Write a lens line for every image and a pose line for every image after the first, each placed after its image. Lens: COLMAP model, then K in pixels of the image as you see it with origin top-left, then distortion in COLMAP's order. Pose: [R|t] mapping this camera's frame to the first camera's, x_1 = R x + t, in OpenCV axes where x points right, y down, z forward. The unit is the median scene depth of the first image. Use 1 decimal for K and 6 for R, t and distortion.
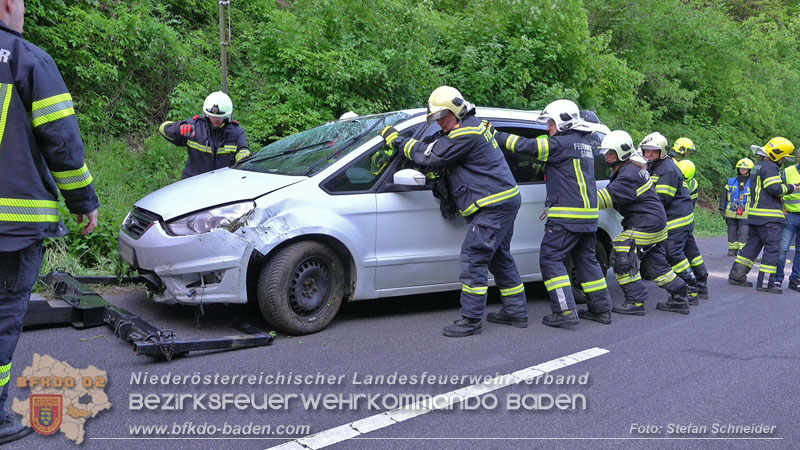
lens RADIAL K [[624.7, 0, 398.7], [0, 624.7, 228.2], [0, 0, 1]] dist [0.042747, -0.019074]
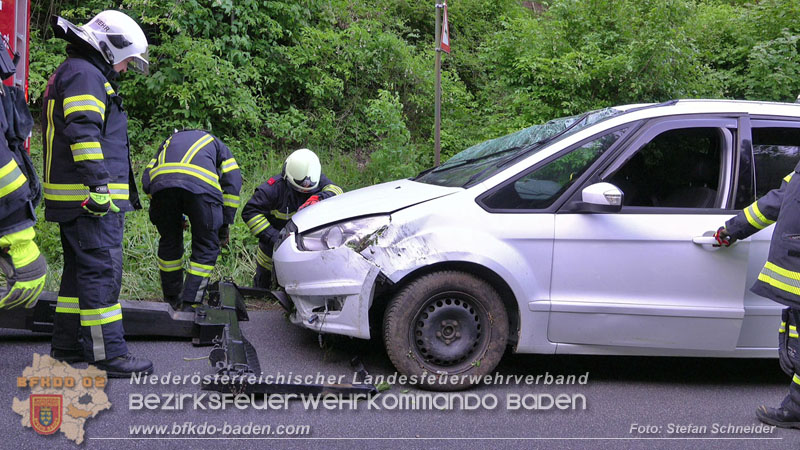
lens RADIAL K [[624.7, 0, 394.8], [0, 624.7, 225.4], [0, 0, 1]] dist [0.042747, -0.019074]
pose [[0.902616, 0.054519, -0.426979, 0.116134], [-0.073172, 0.996943, -0.027387, -0.007616], [0.424181, 0.055963, 0.903847, 0.249685]]
